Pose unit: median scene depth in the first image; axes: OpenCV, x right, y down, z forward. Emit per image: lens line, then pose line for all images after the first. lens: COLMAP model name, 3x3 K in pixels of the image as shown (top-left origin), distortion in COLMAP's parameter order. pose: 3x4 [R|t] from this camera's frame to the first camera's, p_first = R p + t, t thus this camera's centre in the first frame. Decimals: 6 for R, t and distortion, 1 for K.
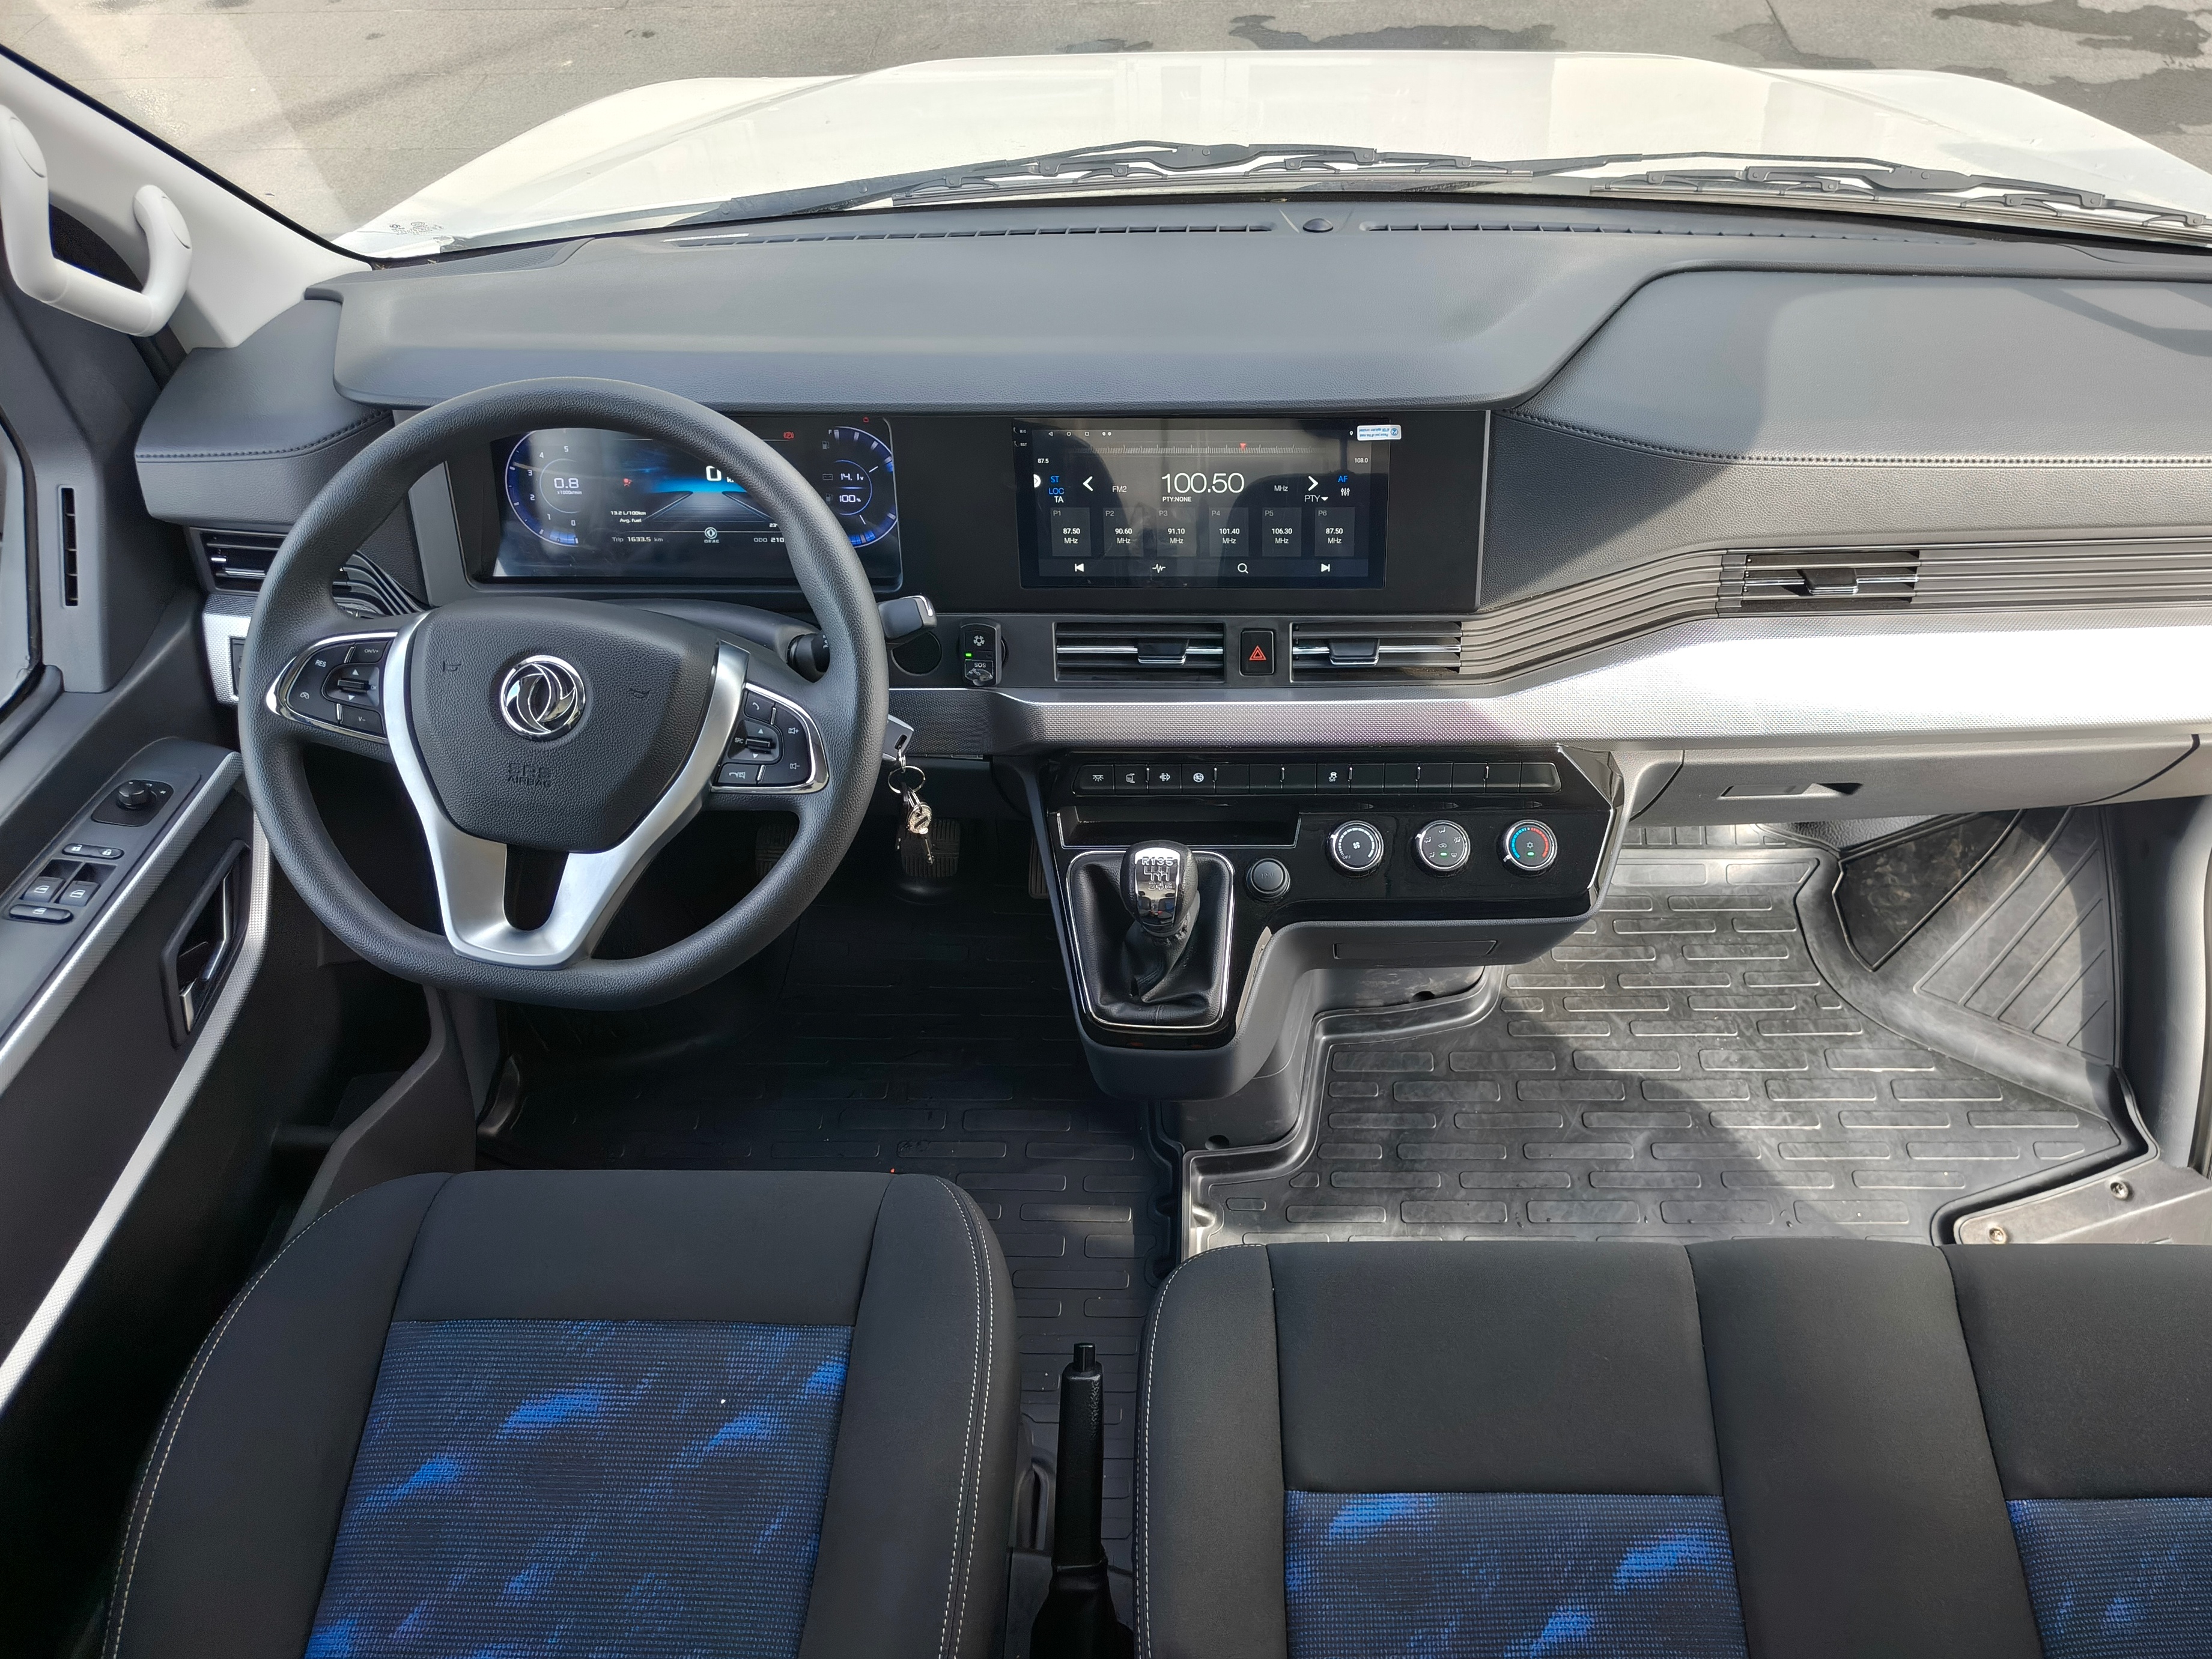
lens RADIAL K [[1702.2, 0, 1201.5], [0, 1702.2, 728.5], [0, 0, 1]] dist [0.075322, -0.055682]
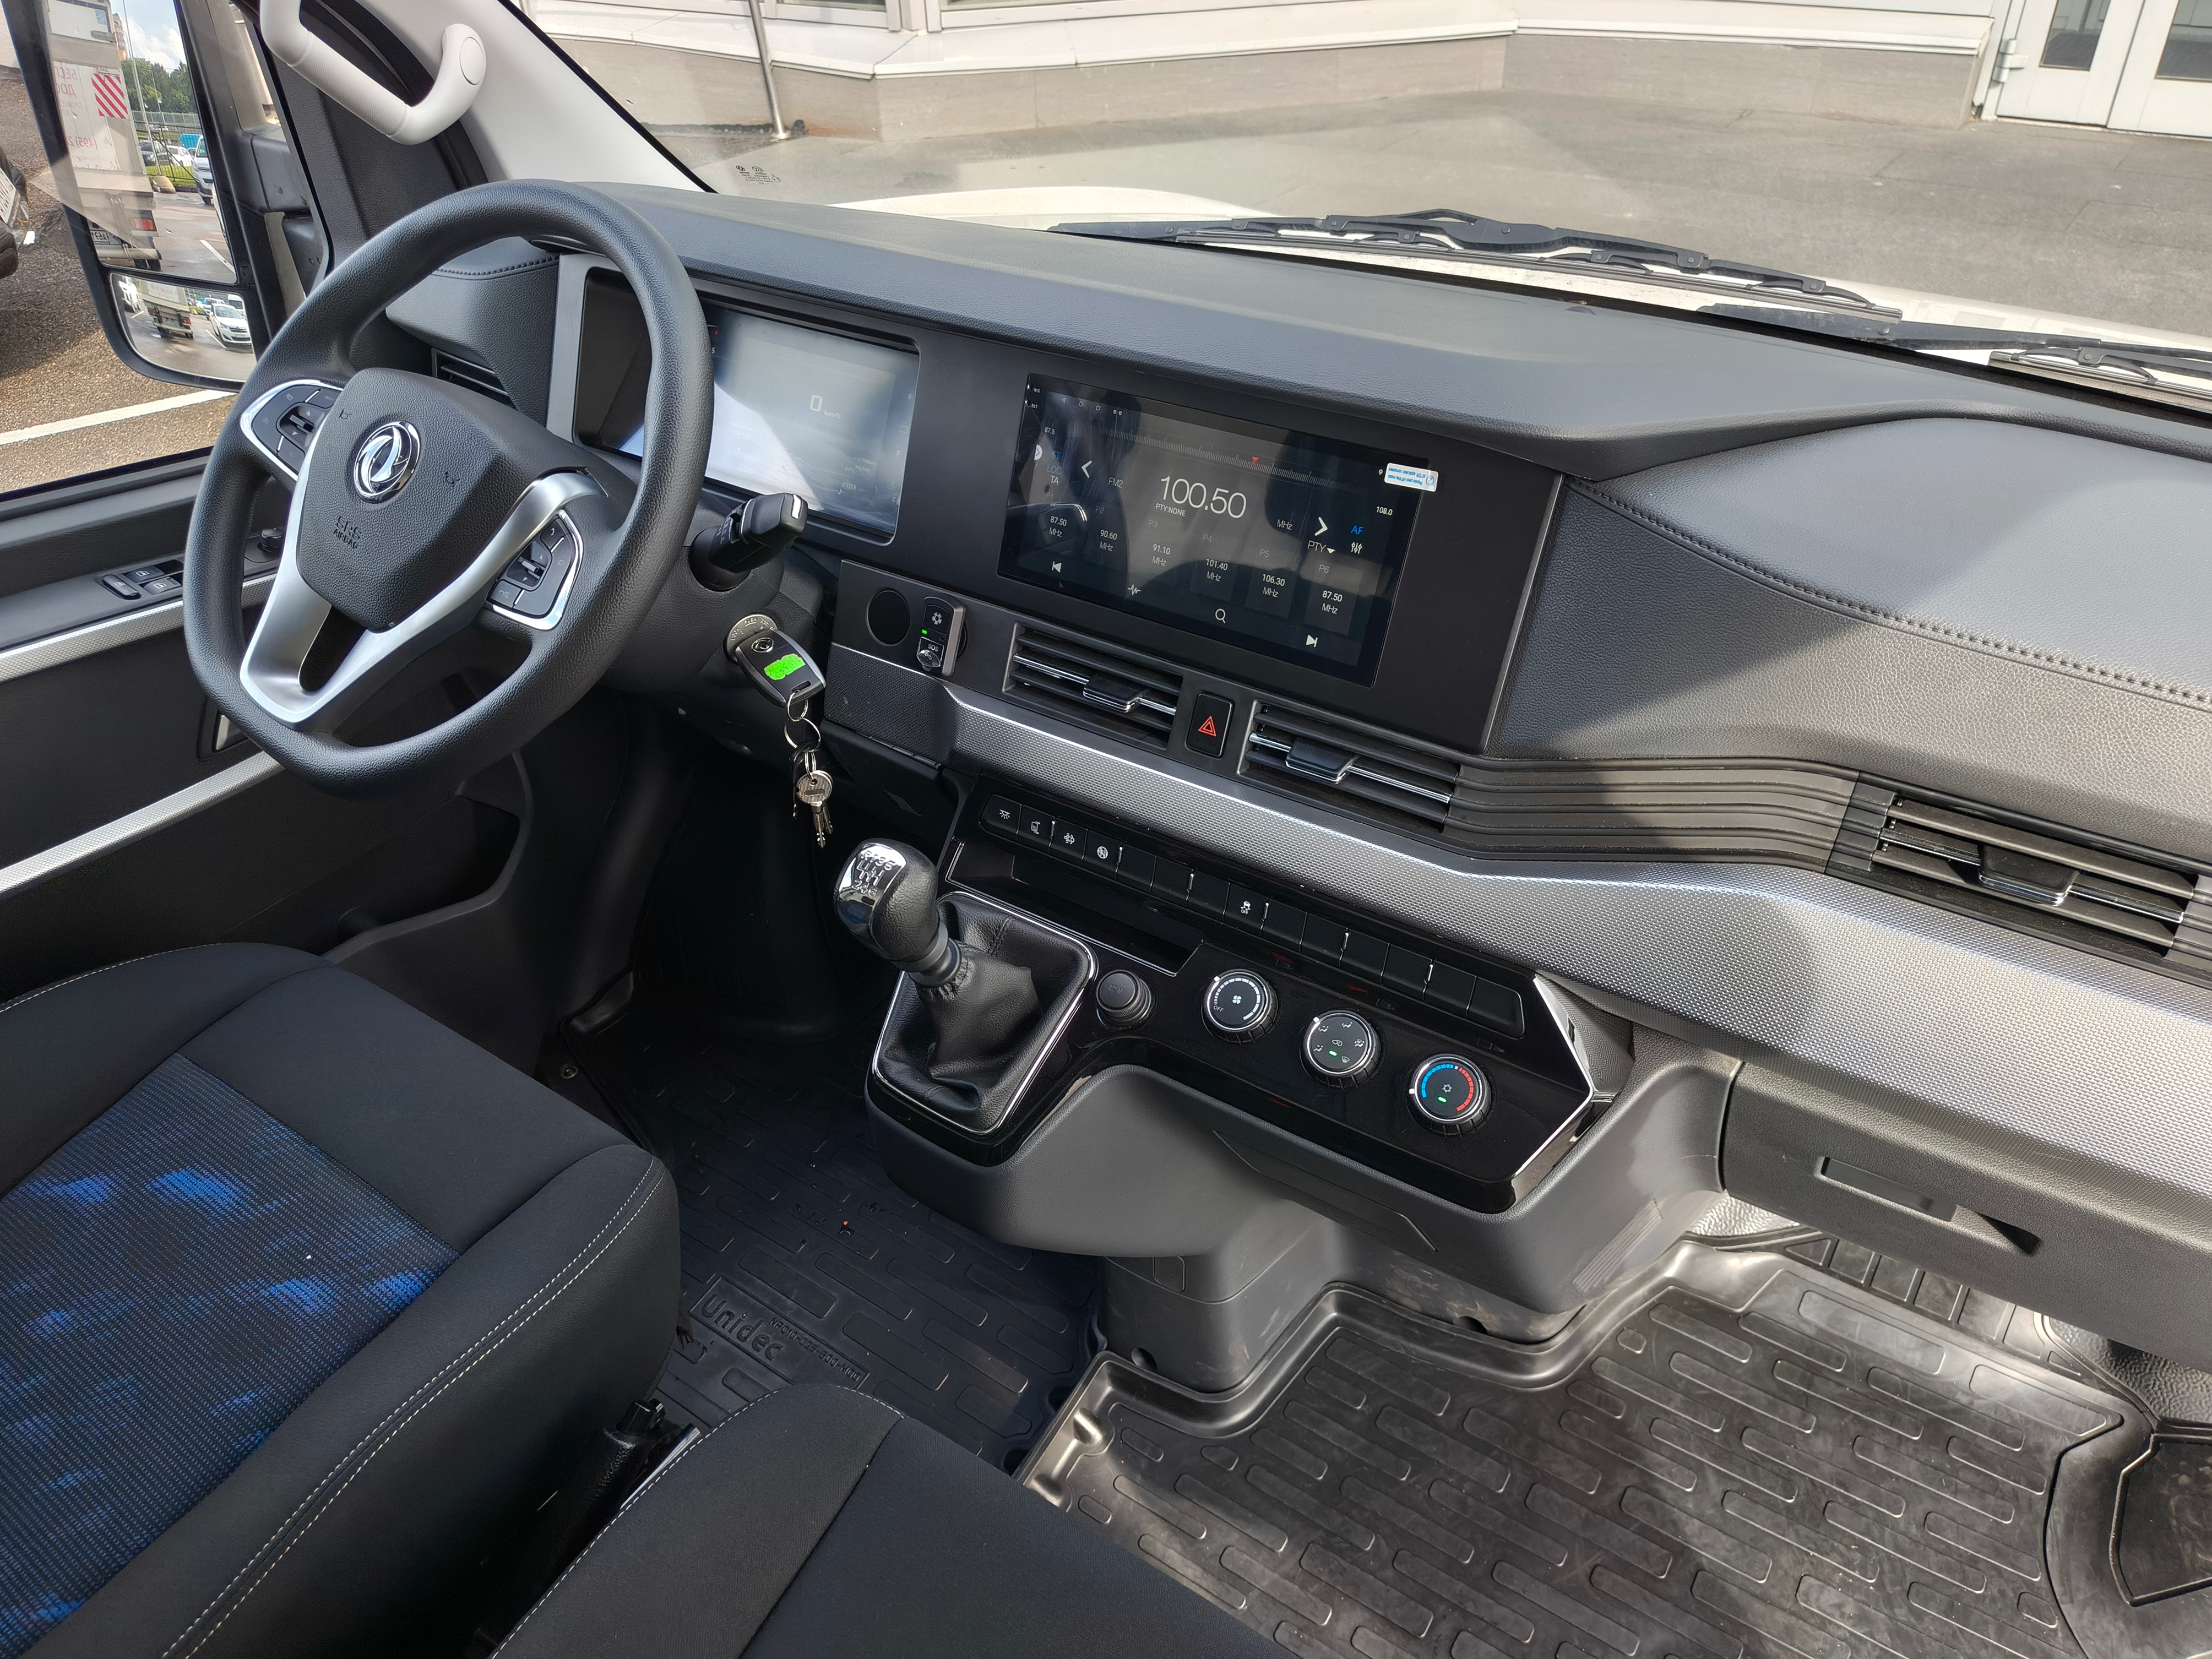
lens RADIAL K [[1552.6, 0, 1107.4], [0, 1552.6, 835.2], [0, 0, 1]] dist [0.060702, -0.078607]
pose [[0.829465, 0.318846, -0.458612, 0.339976], [-0.371215, 0.928180, -0.026086, 0.039740], [0.417357, 0.191881, 0.888254, 0.339886]]
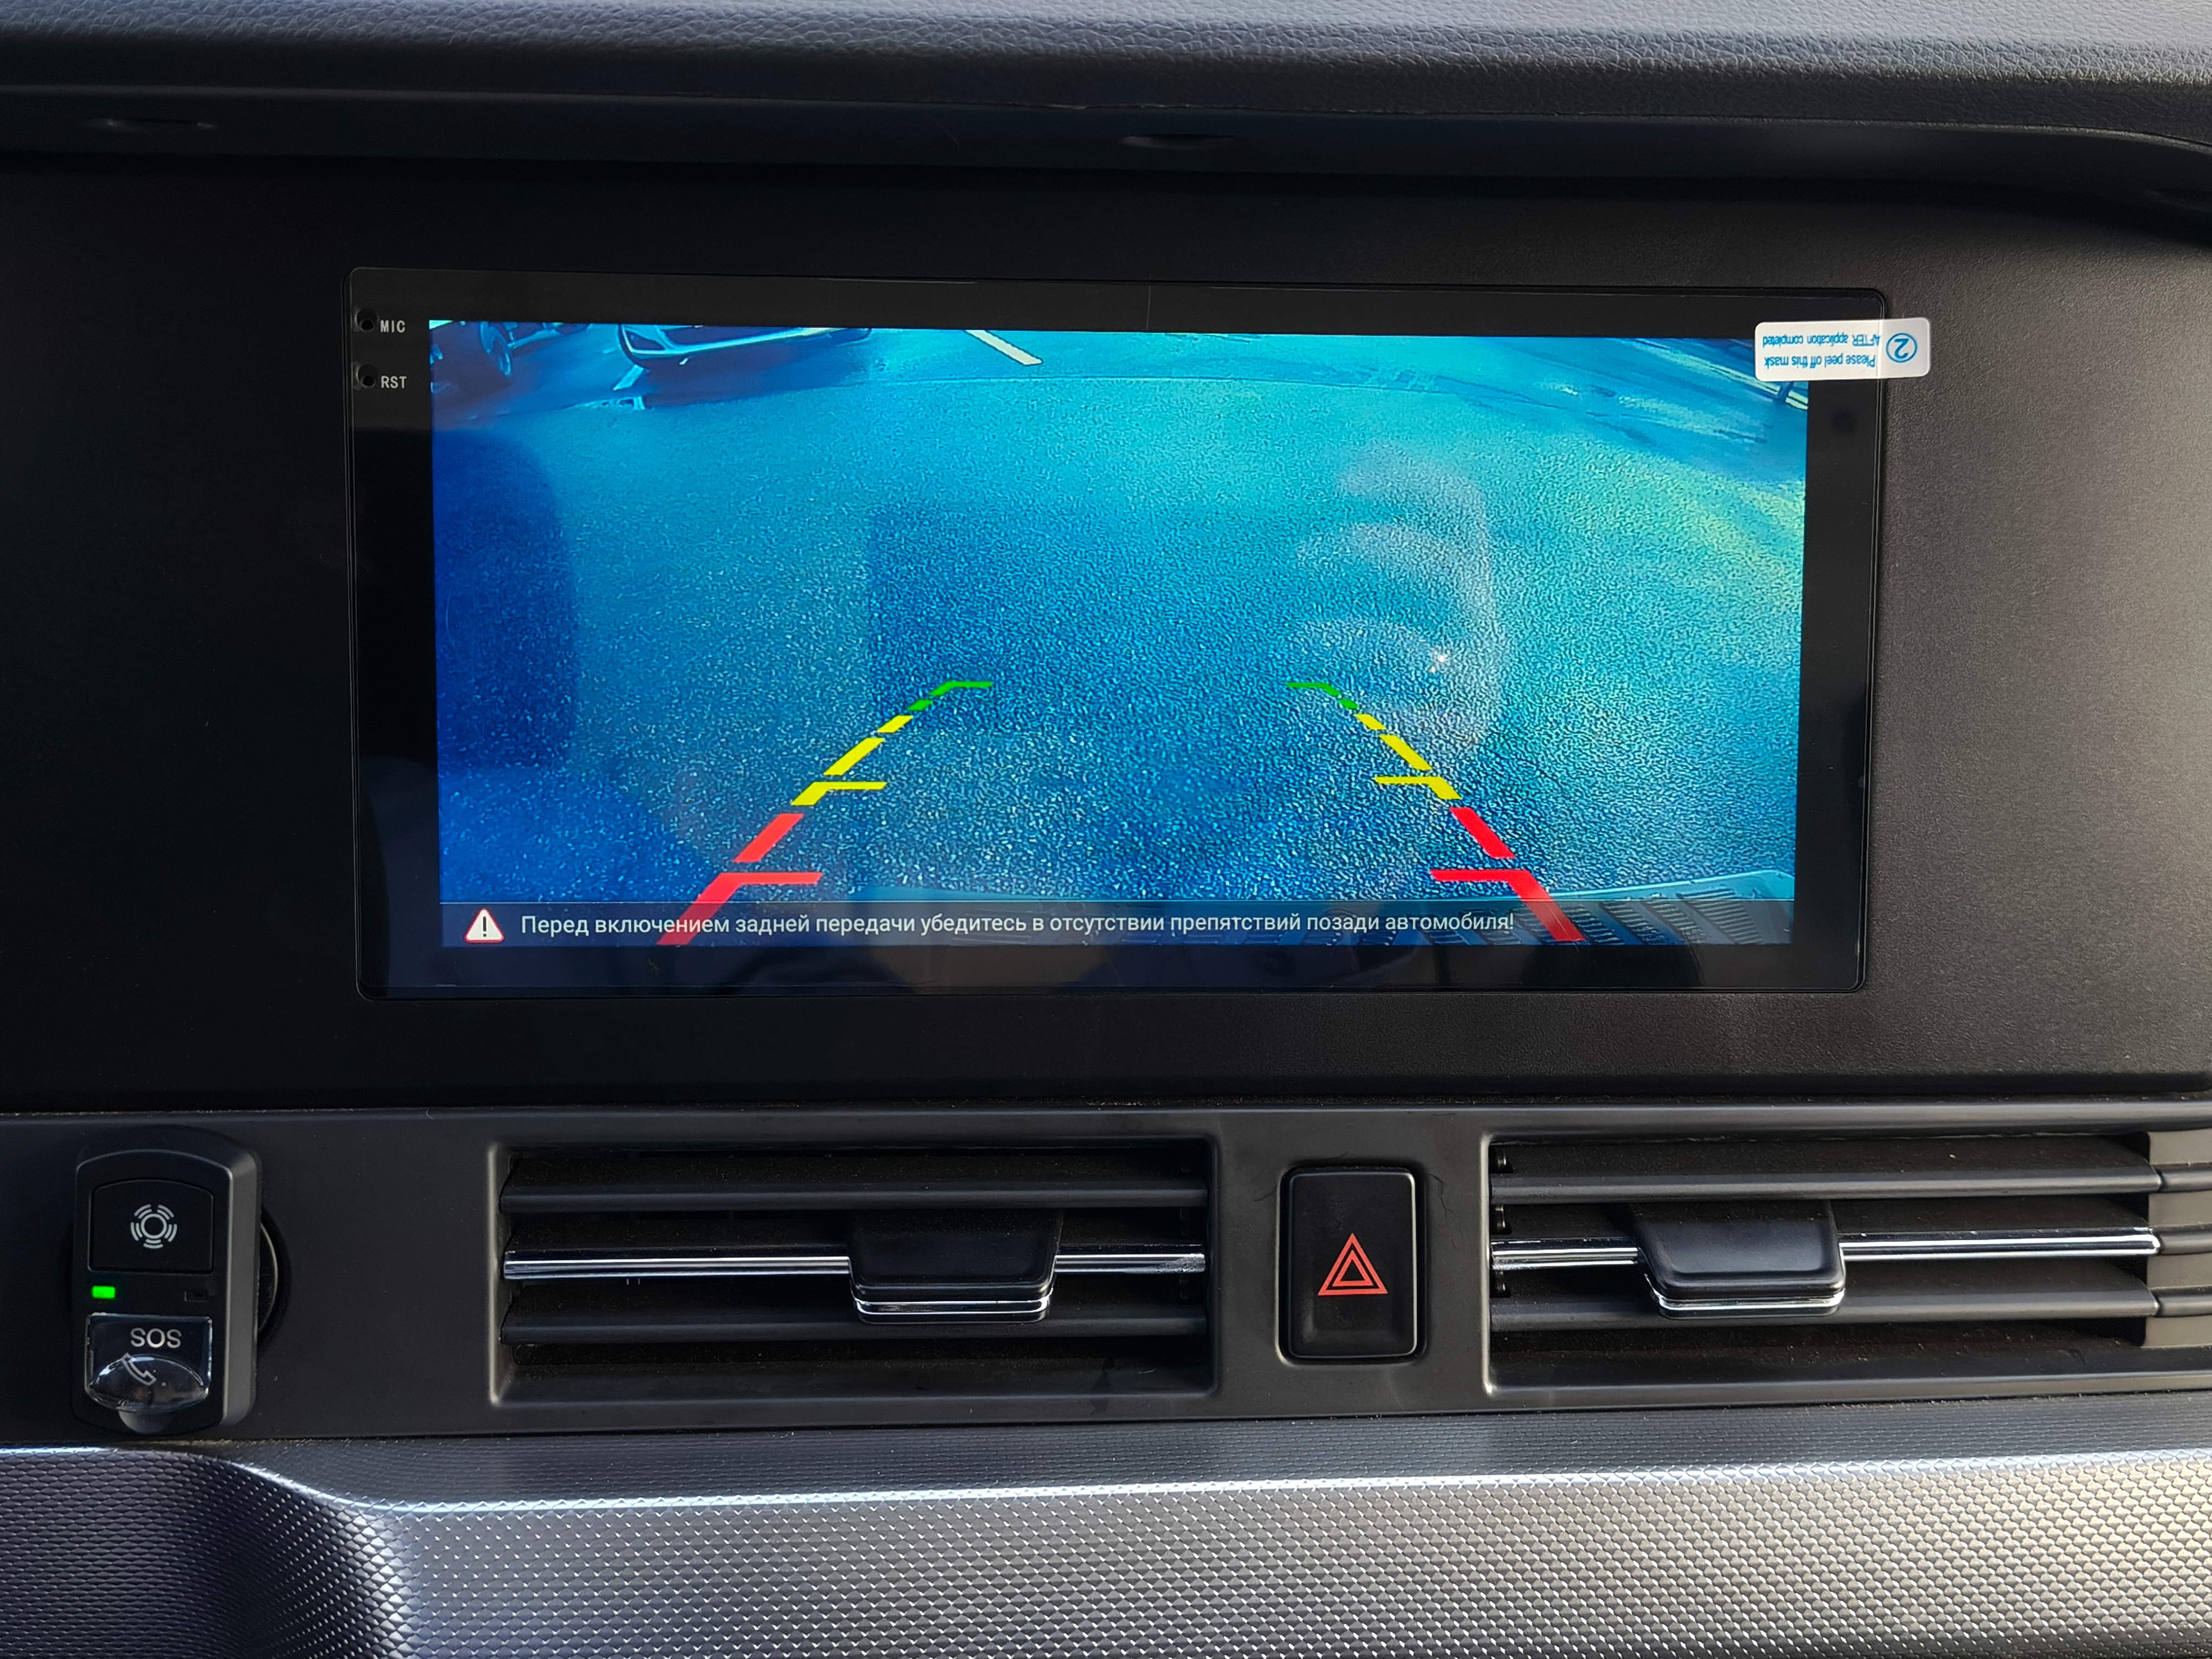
lens RADIAL K [[2276.6, 0, 1111.0], [0, 2276.6, 819.4], [0, 0, 1]] dist [0.073295, -0.110120]
pose [[0.996219, 0.005075, 0.086734, -0.029092], [0.019231, 0.960649, -0.277099, -0.016023], [-0.084727, 0.277719, 0.956919, 0.668805]]
